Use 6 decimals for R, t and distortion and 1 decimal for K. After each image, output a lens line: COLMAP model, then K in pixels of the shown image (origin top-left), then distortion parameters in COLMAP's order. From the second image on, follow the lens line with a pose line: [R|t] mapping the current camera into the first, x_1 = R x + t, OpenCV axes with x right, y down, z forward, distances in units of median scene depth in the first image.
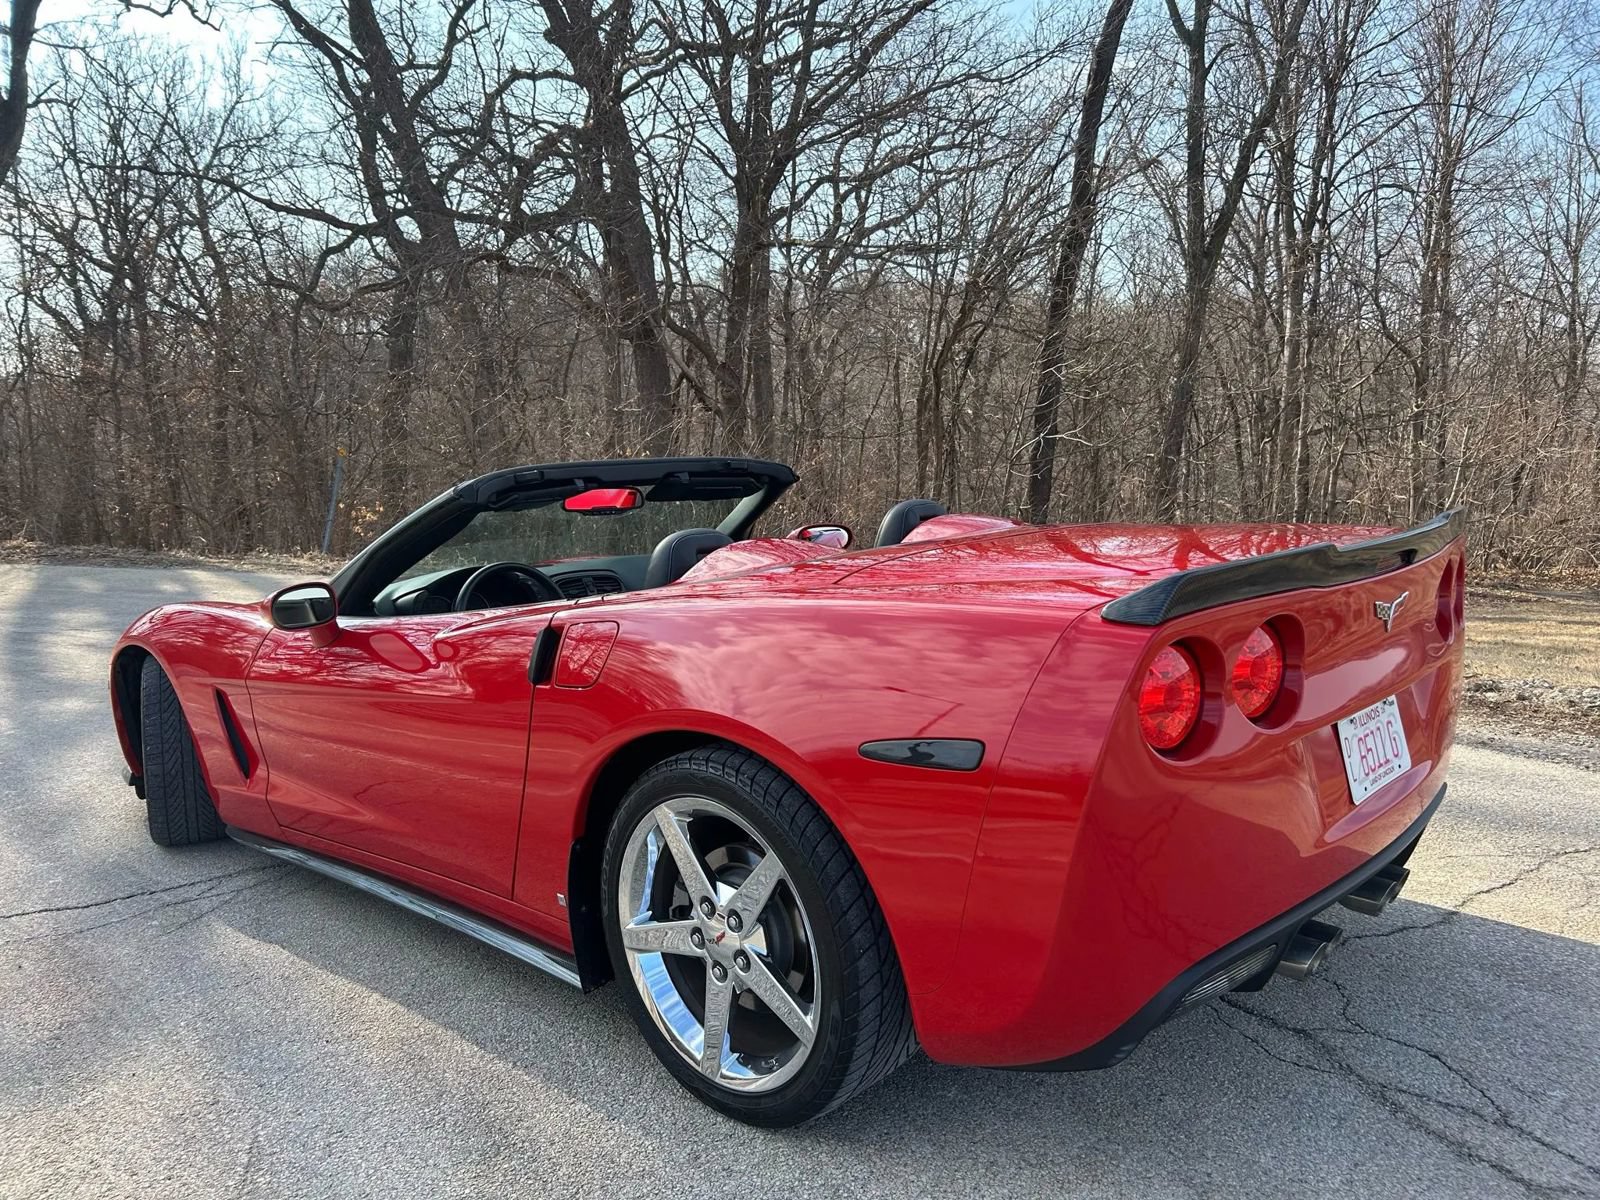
lens RADIAL K [[1230.1, 0, 808.1], [0, 1230.1, 597.3], [0, 0, 1]] dist [0.048875, -0.054863]
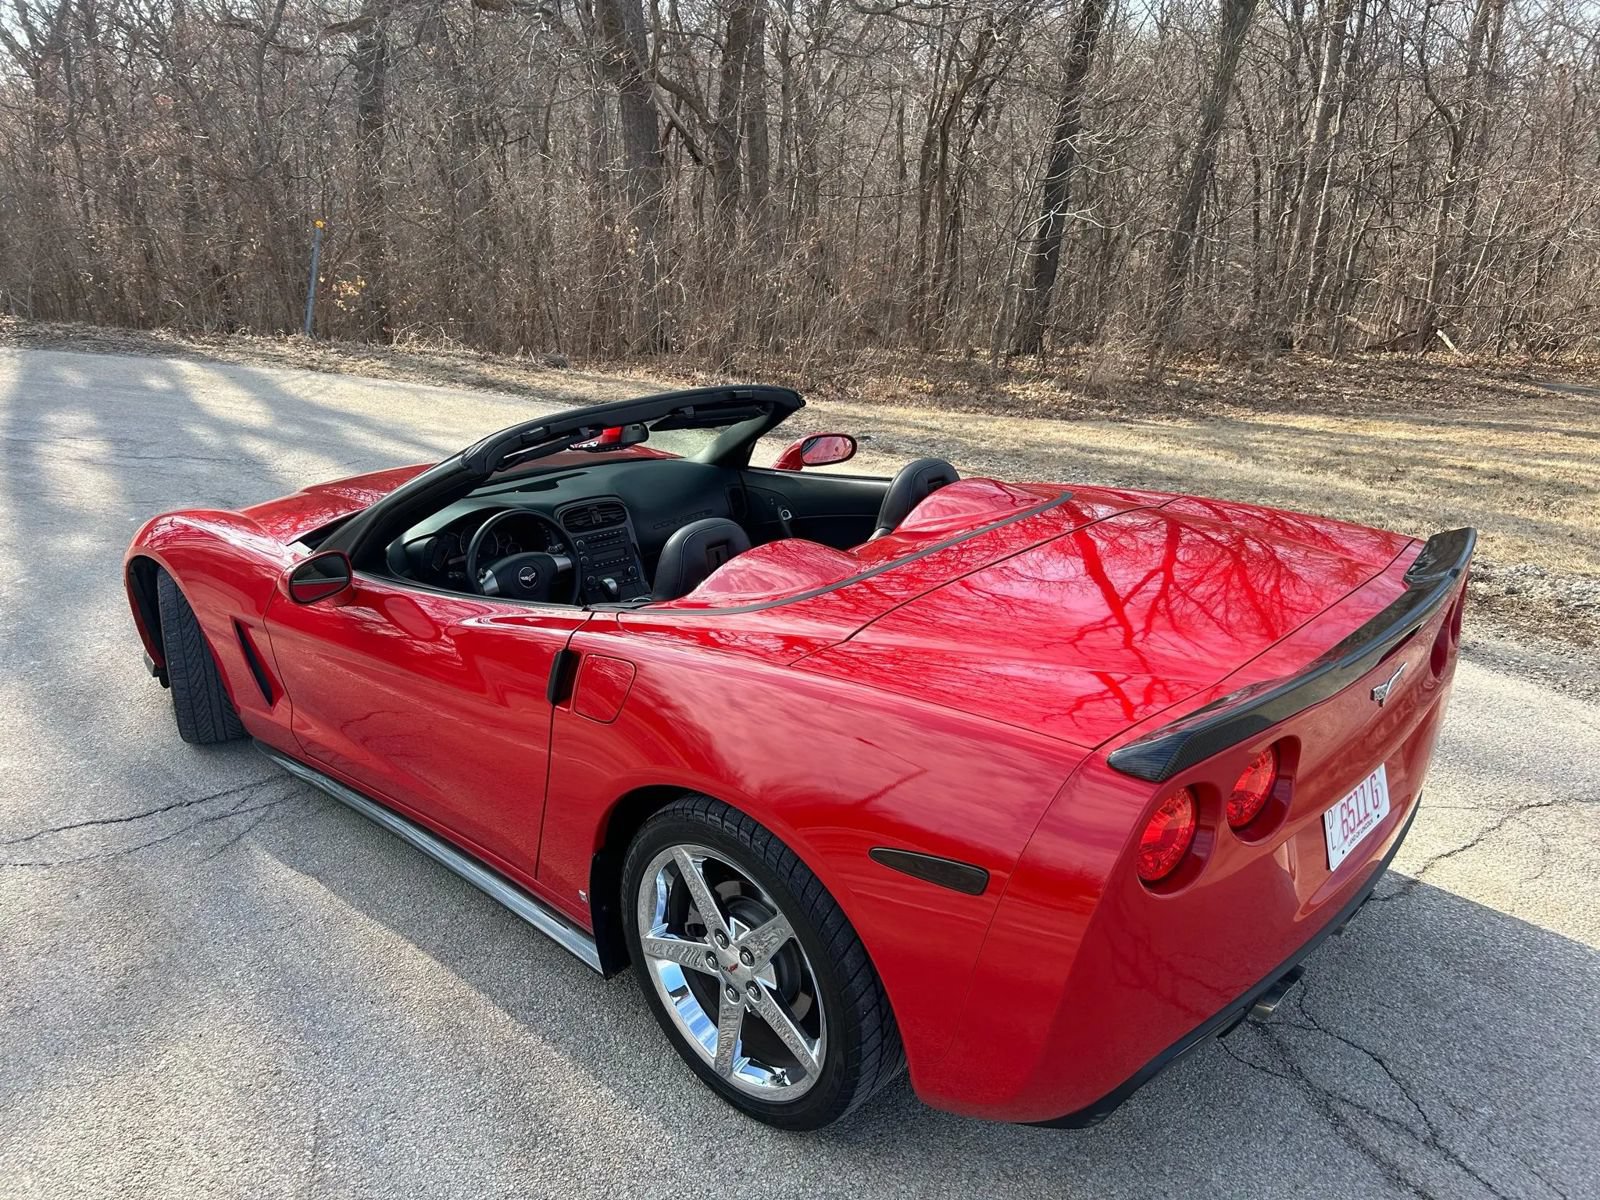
lens RADIAL K [[1230.1, 0, 790.4], [0, 1230.1, 610.9], [0, 0, 1]] dist [0.048875, -0.054863]
pose [[0.999858, 0.016453, -0.003589, -0.017617], [-0.015259, 0.975313, 0.220300, -0.219194], [0.007125, -0.220214, 0.975426, 0.007020]]
